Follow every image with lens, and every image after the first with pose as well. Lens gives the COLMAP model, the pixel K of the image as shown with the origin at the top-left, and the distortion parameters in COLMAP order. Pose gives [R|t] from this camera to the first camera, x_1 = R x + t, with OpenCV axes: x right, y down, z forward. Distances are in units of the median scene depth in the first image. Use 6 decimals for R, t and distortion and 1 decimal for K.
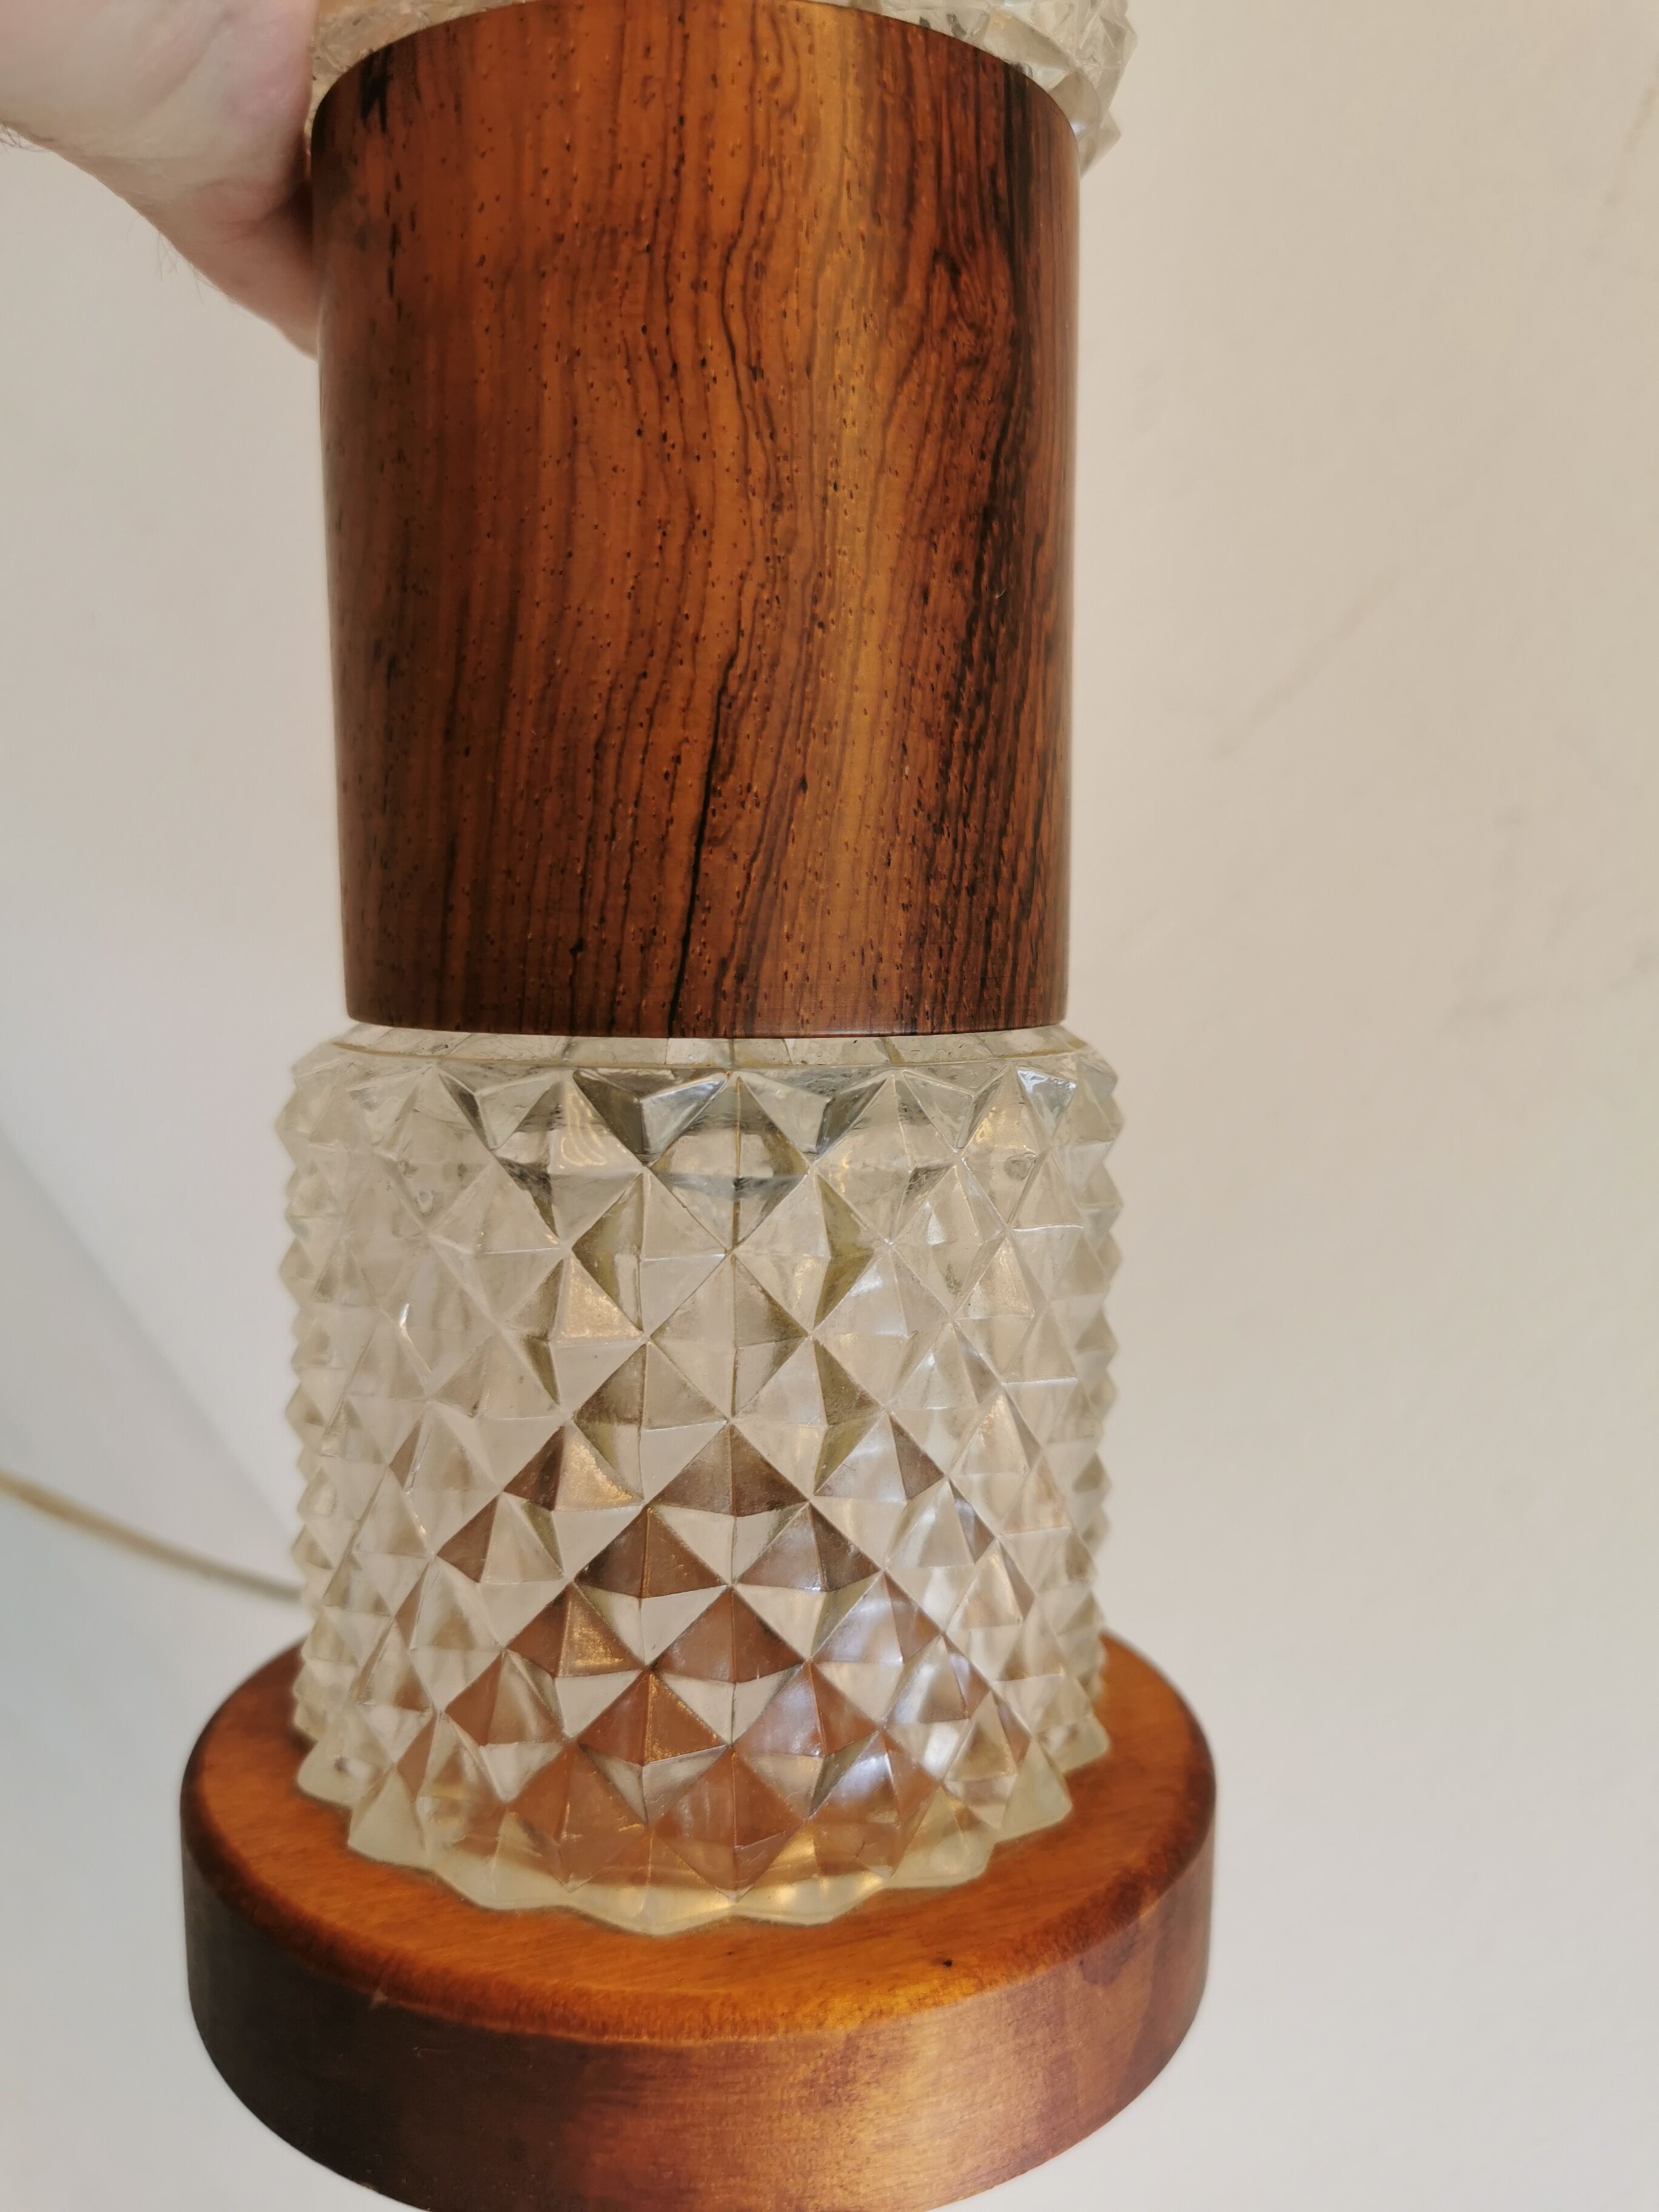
lens RADIAL K [[1743.9, 0, 877.4], [0, 1743.9, 1173.1], [0, 0, 1]] dist [0.027648, -0.070193]
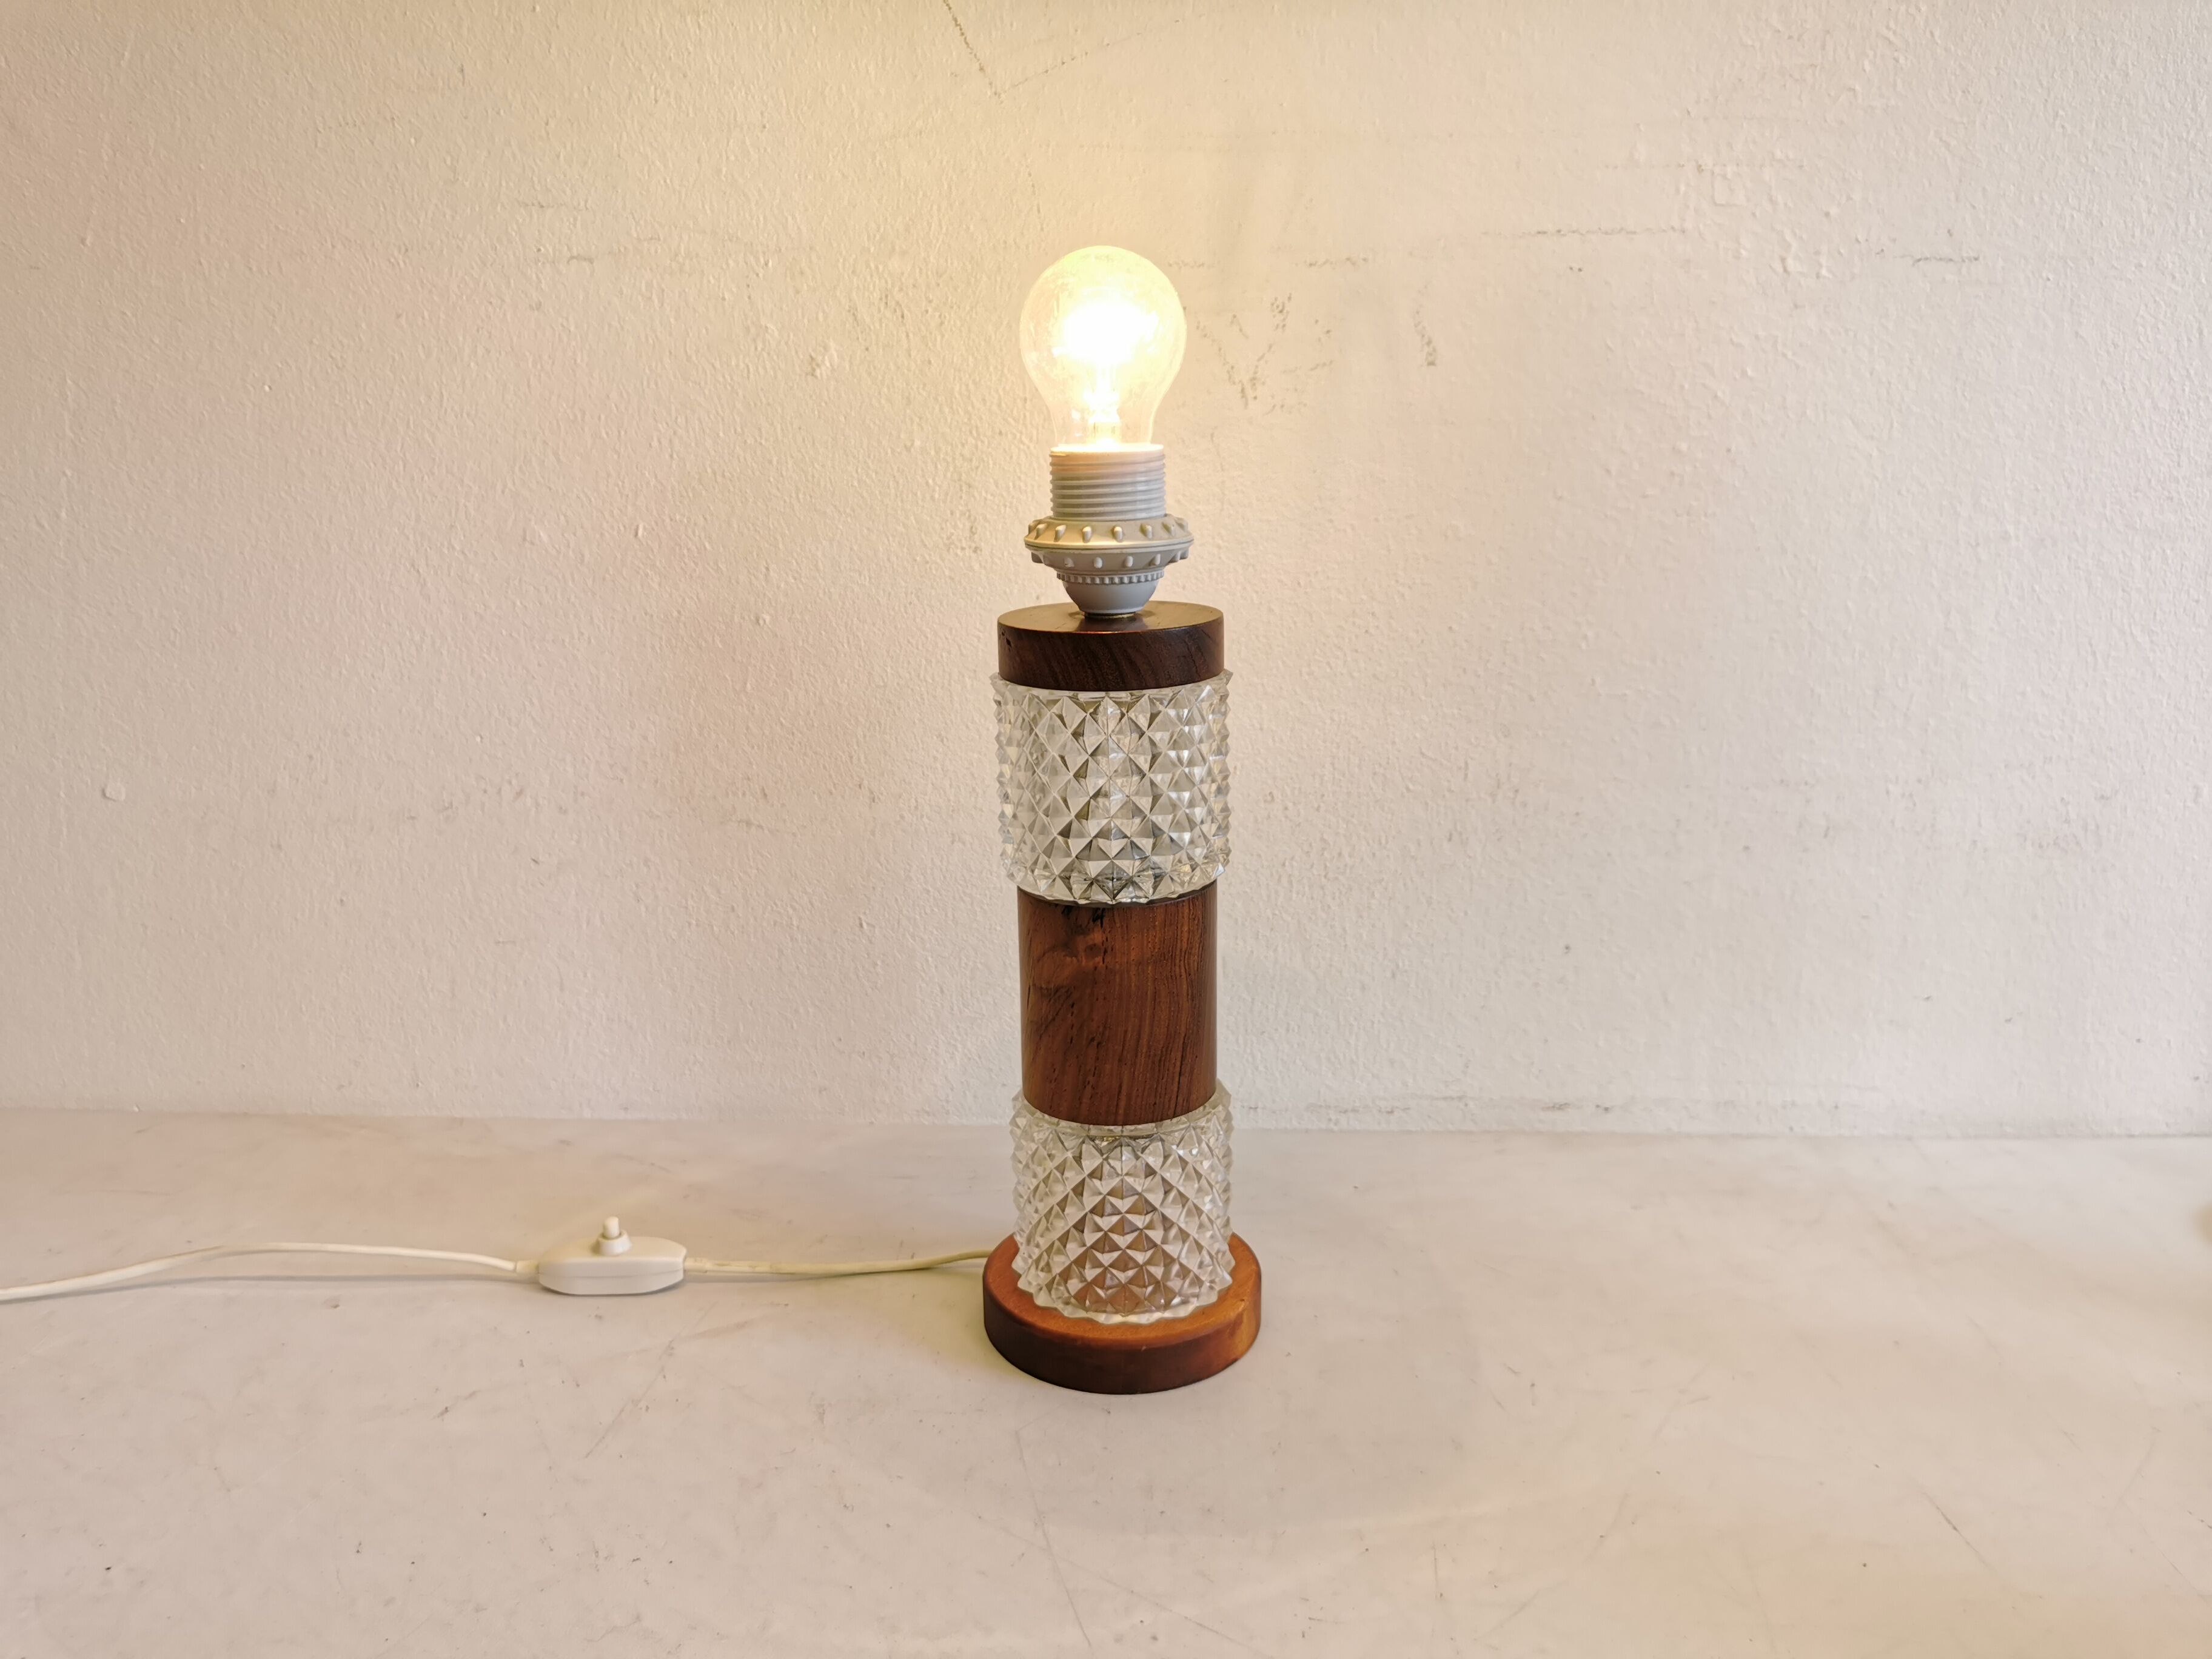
lens RADIAL K [[1743.9, 0, 1105.7], [0, 1743.9, 820.5], [0, 0, 1]] dist [0.027648, -0.070193]
pose [[0.834157, -0.166596, 0.525764, -2.422354], [0.091626, 0.981901, 0.165758, -1.542820], [-0.543863, -0.090095, 0.834324, -2.448410]]
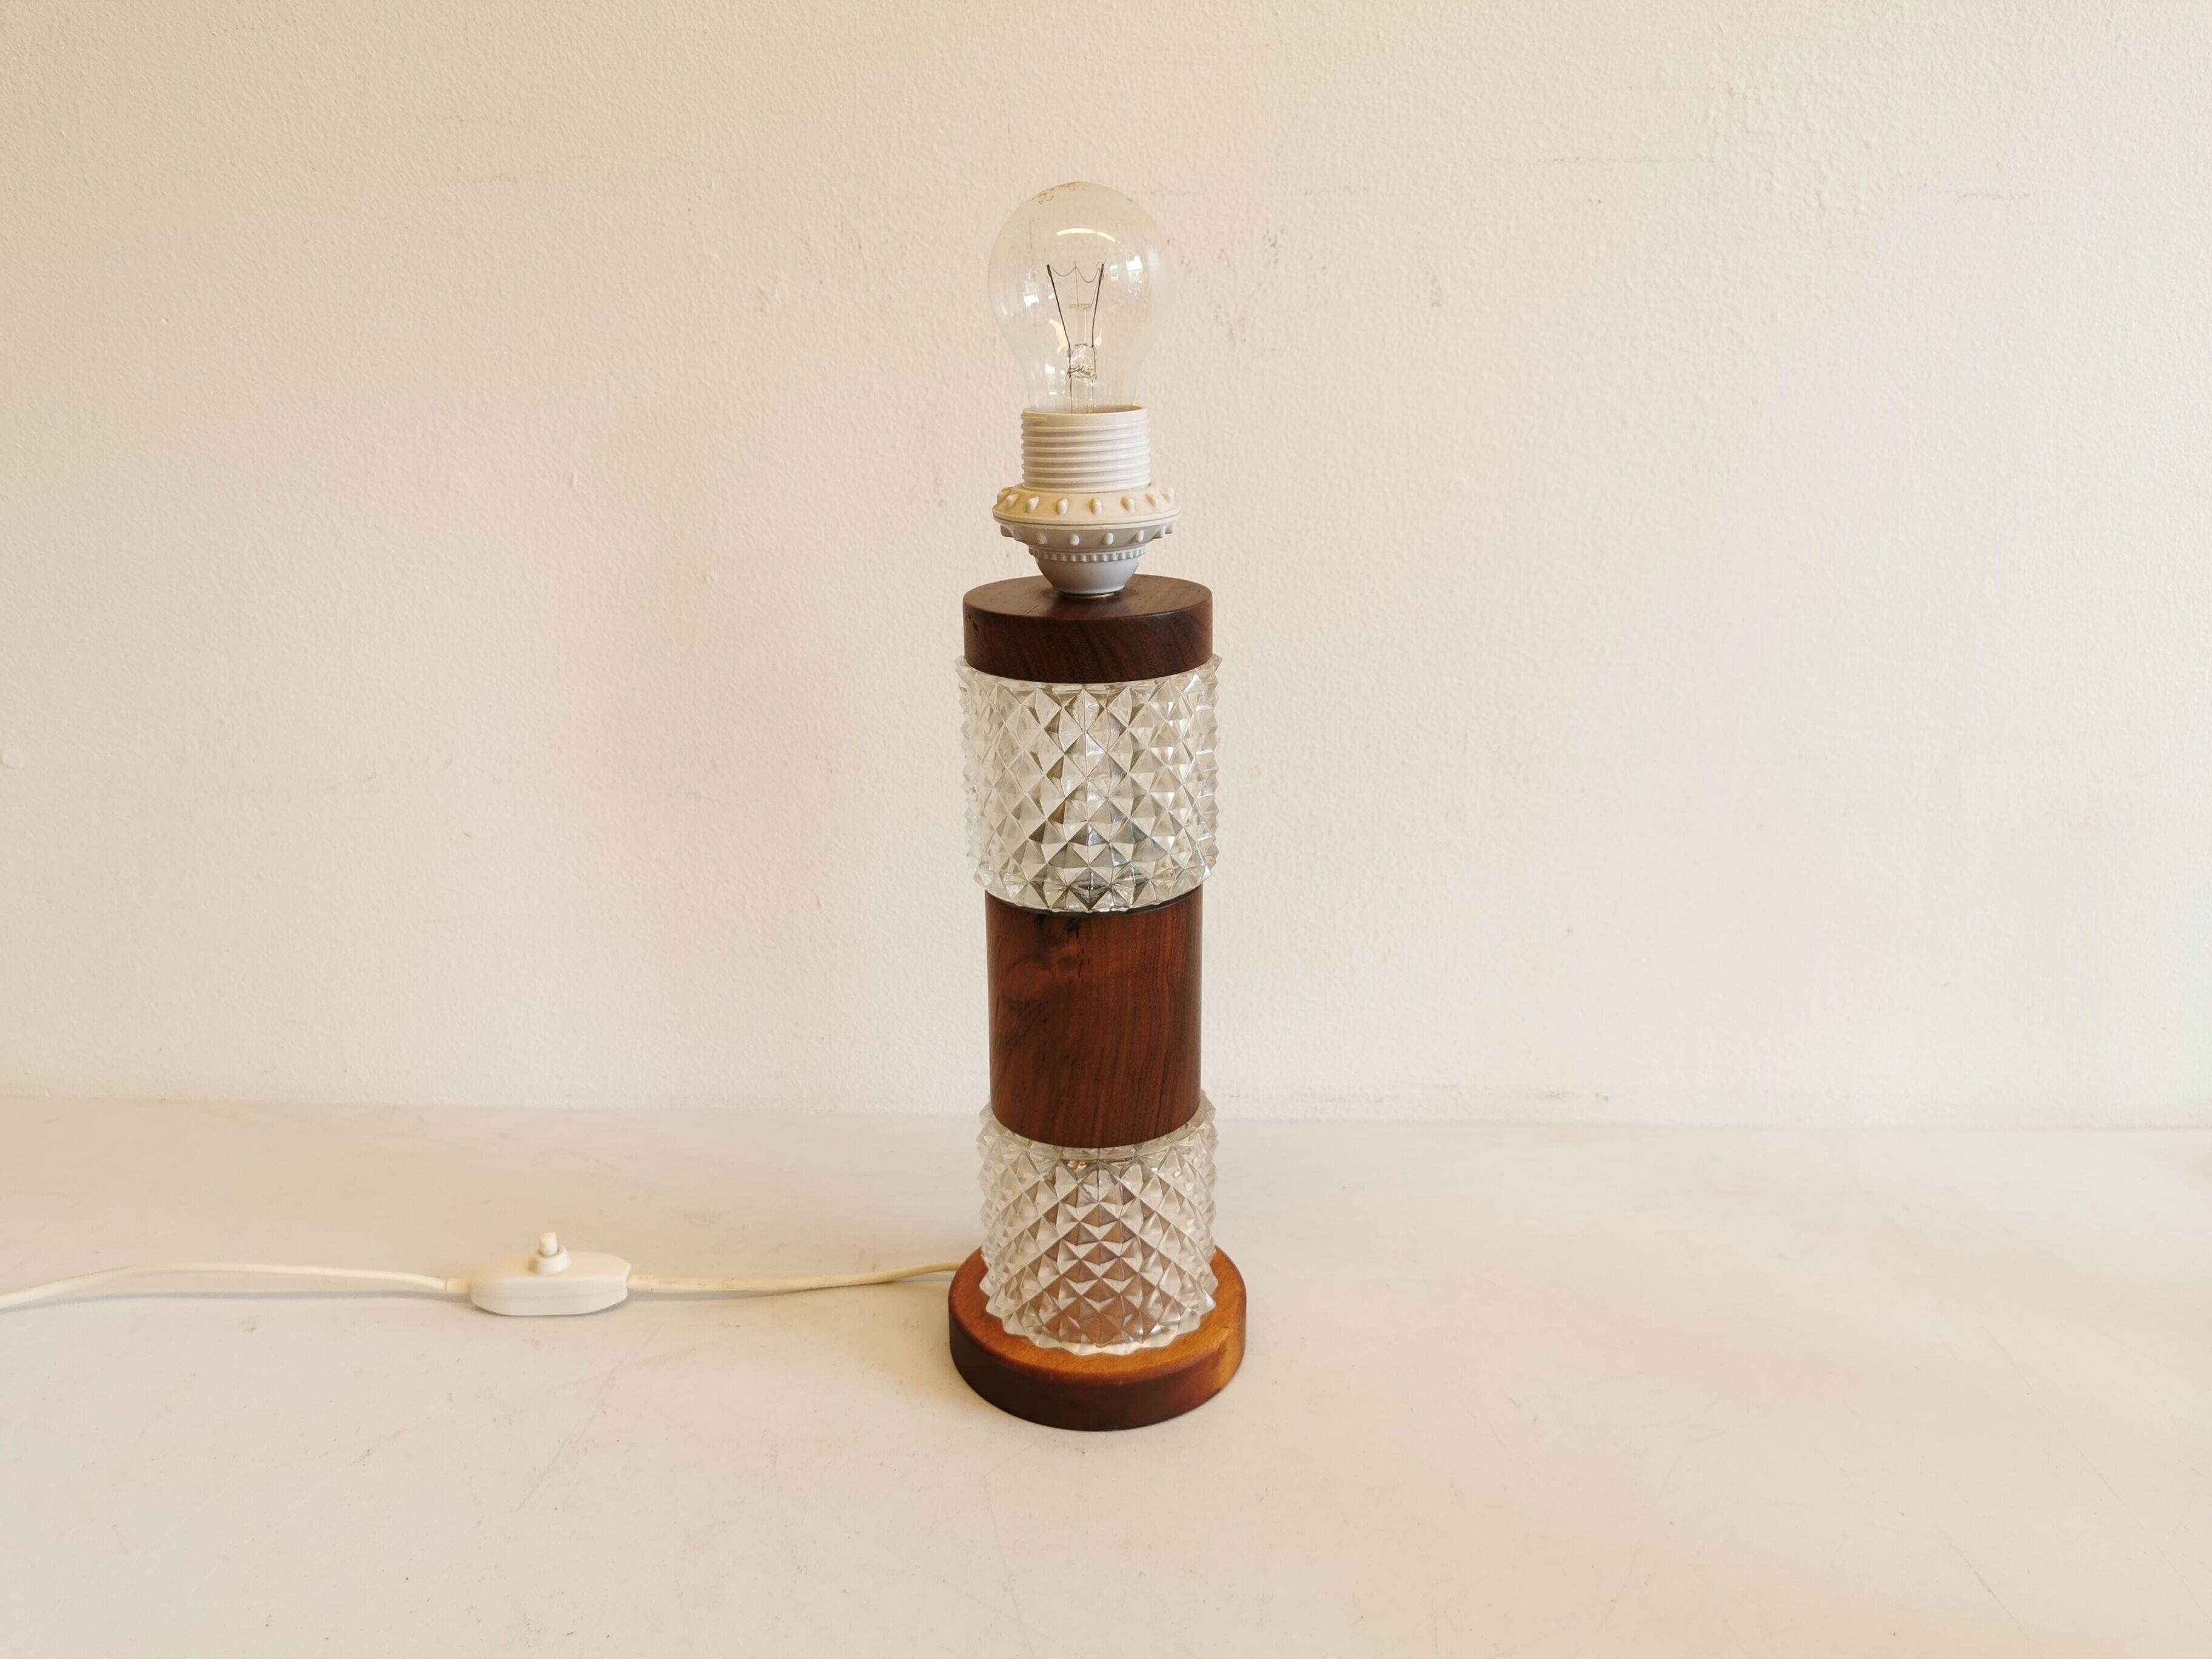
lens RADIAL K [[1743.9, 0, 1107.9], [0, 1743.9, 818.5], [0, 0, 1]] dist [0.027648, -0.070193]
pose [[0.825094, -0.192398, 0.531228, -2.202640], [0.085063, 0.971818, 0.219851, -1.689485], [-0.558555, -0.136209, 0.818207, -2.112306]]
